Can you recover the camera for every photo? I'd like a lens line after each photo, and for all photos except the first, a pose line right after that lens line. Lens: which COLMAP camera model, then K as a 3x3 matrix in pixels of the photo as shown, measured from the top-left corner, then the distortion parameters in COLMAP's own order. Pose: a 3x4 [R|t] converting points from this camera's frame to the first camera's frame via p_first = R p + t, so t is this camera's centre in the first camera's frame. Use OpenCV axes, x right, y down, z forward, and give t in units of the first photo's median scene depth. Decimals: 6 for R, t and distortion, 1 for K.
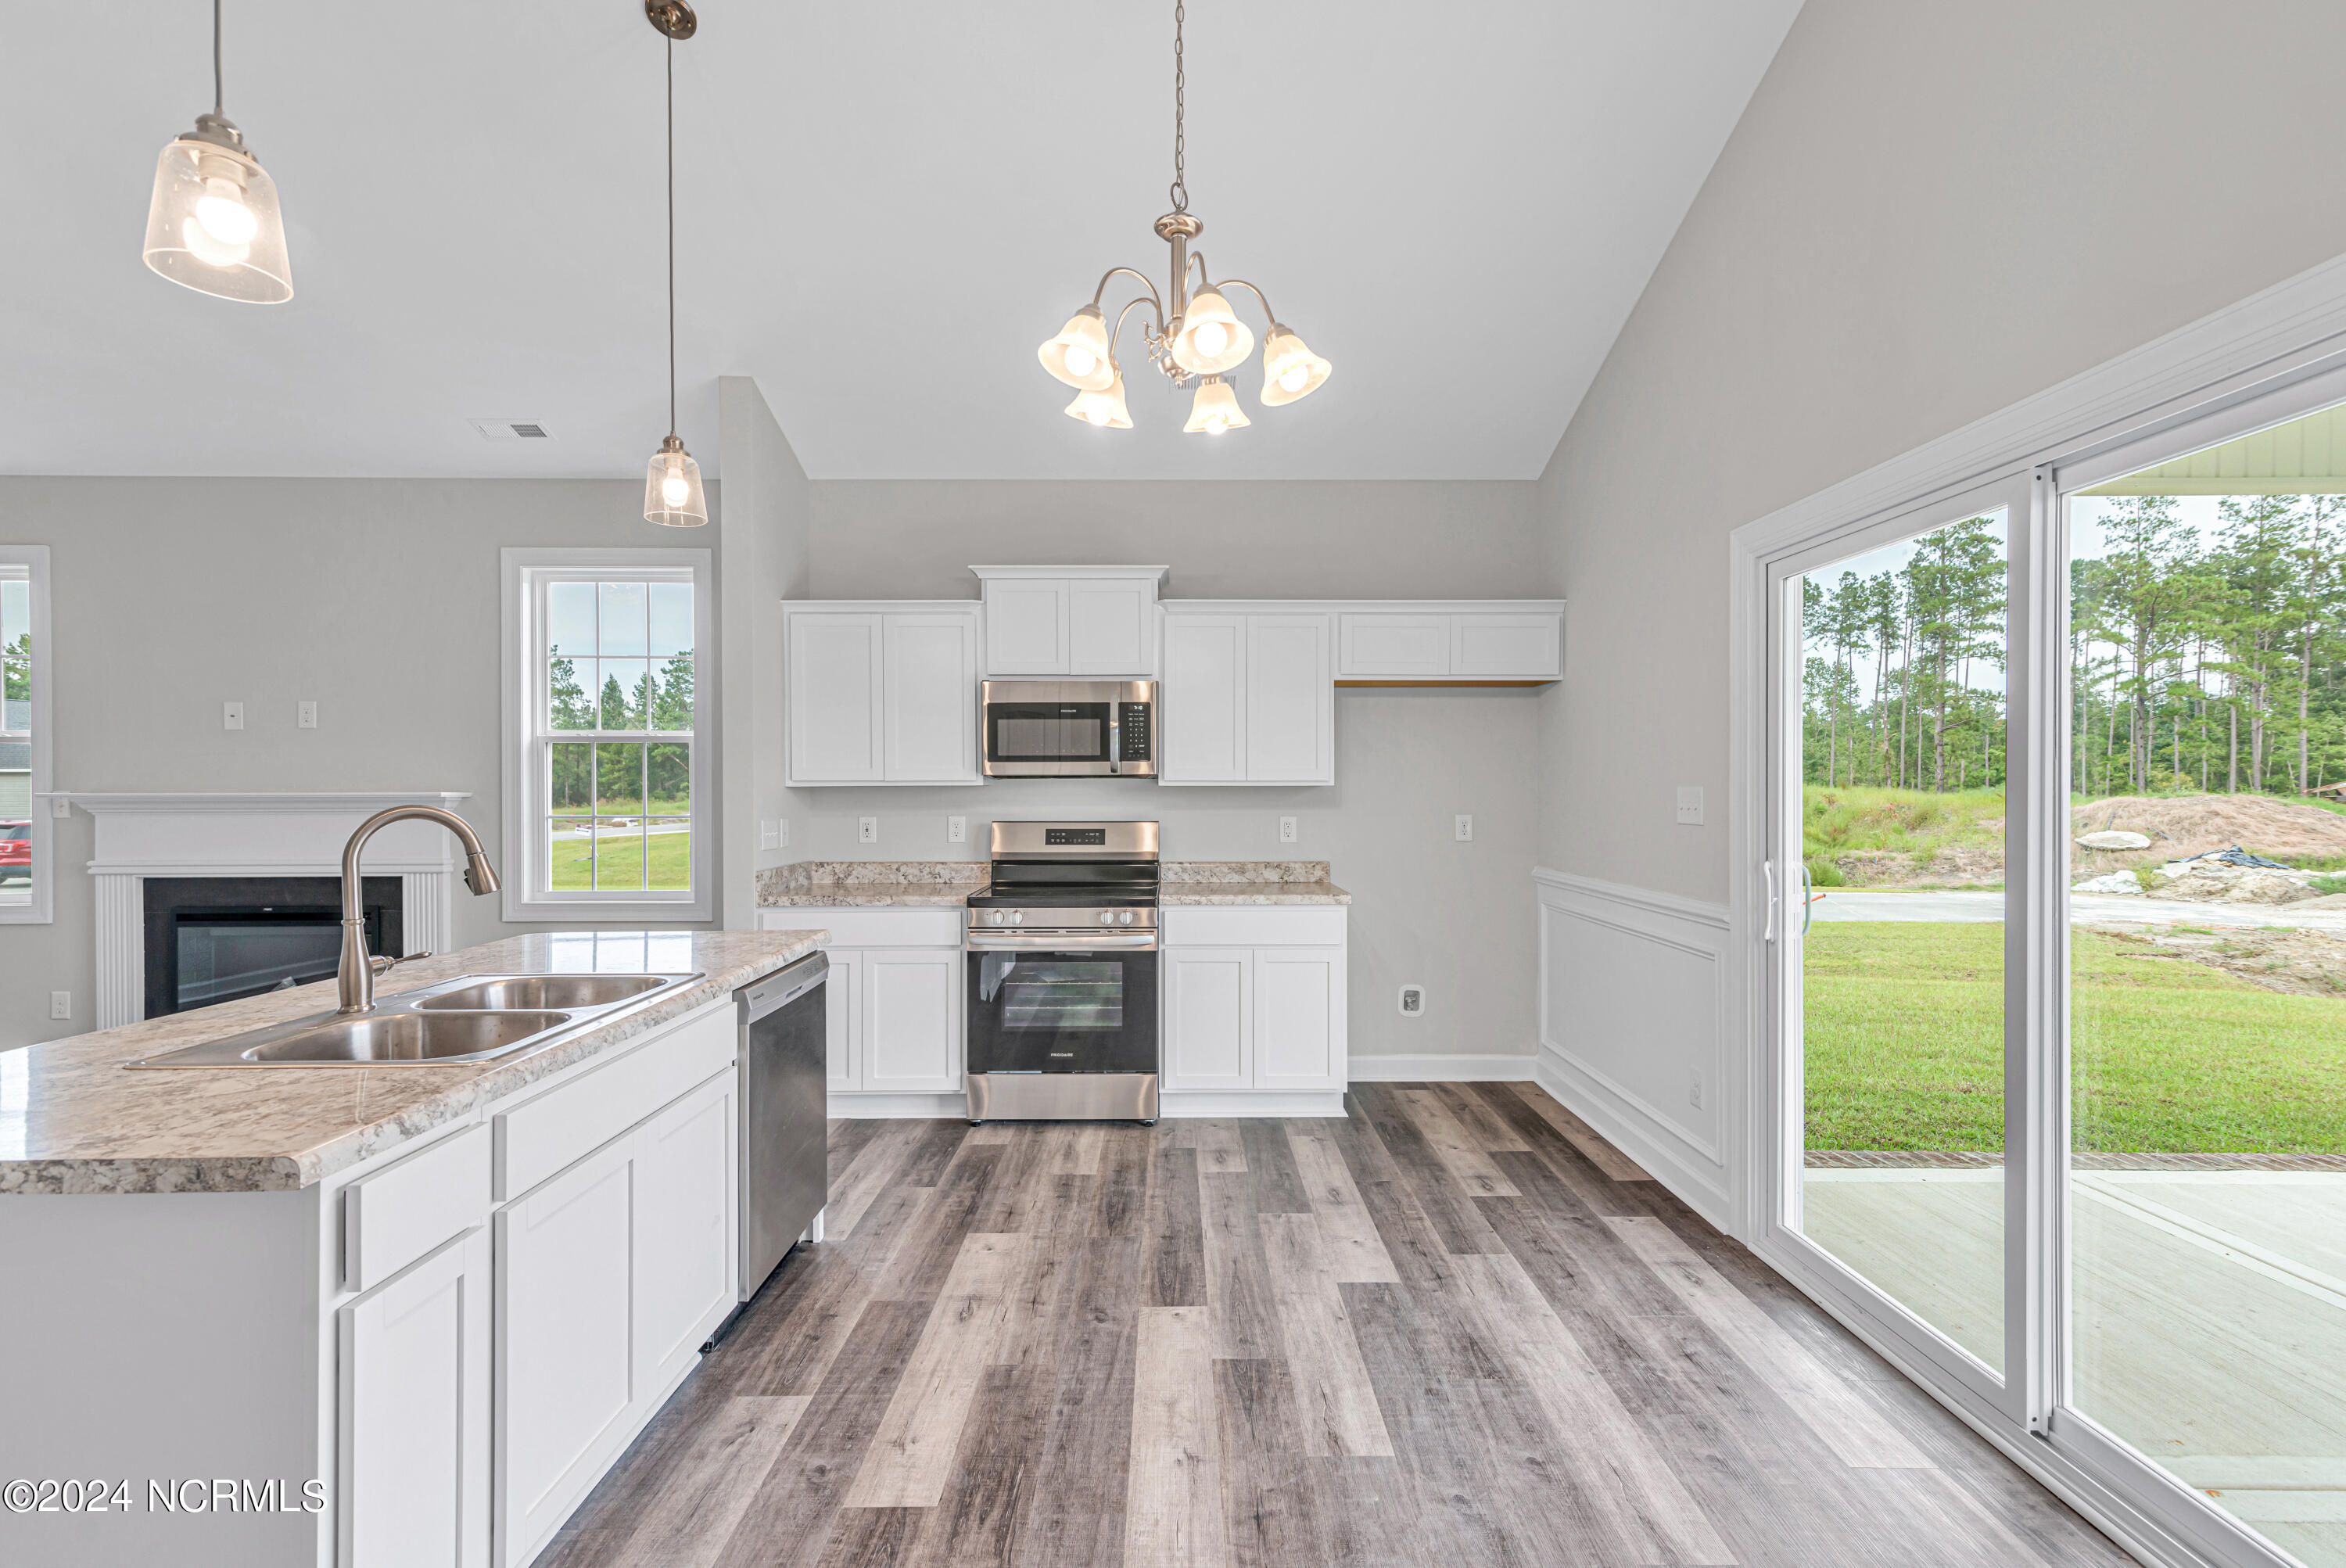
lens RADIAL K [[1070.2, 0, 1184.1], [0, 1070.2, 785.8], [0, 0, 1]] dist [0.016982, -0.002980]
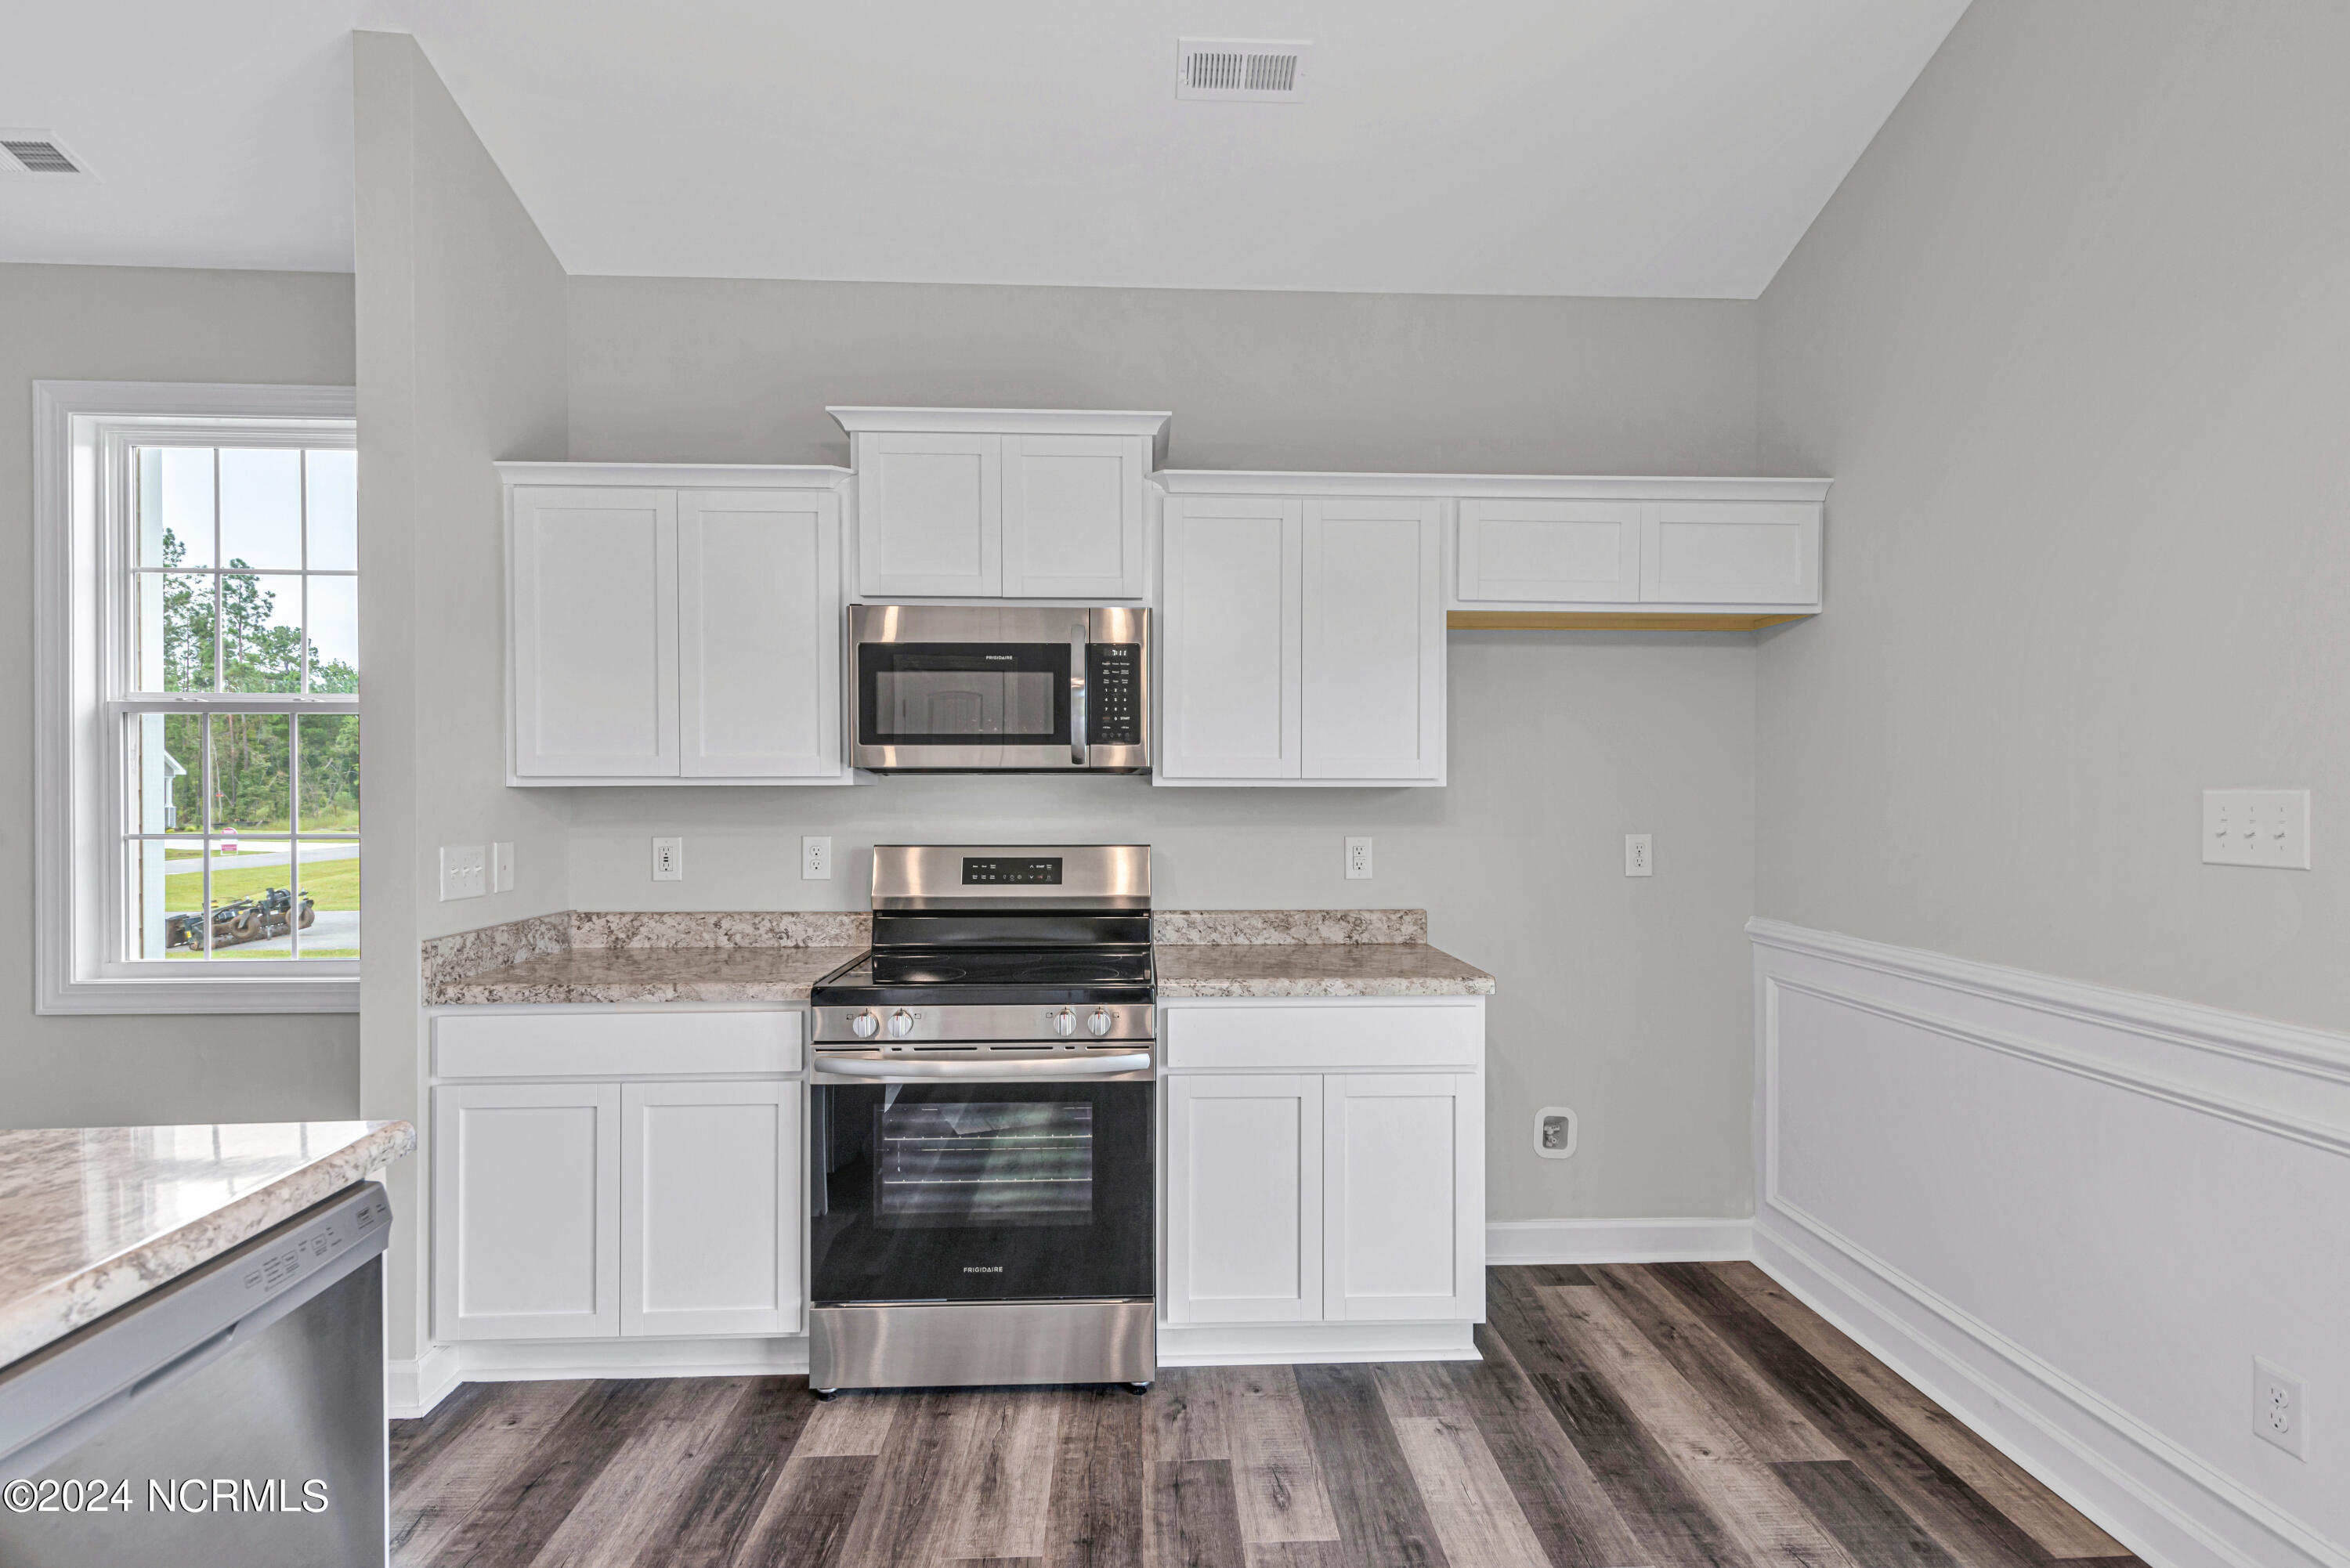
lens RADIAL K [[1119.9, 0, 1188.0], [0, 1119.9, 793.5], [0, 0, 1]] dist [0.007418, 0.000034]
pose [[0.999294, 0.002066, 0.037513, -0.027603], [-0.002332, 0.999972, 0.007053, -0.000673], [-0.037498, -0.007135, 0.999271, 0.380511]]
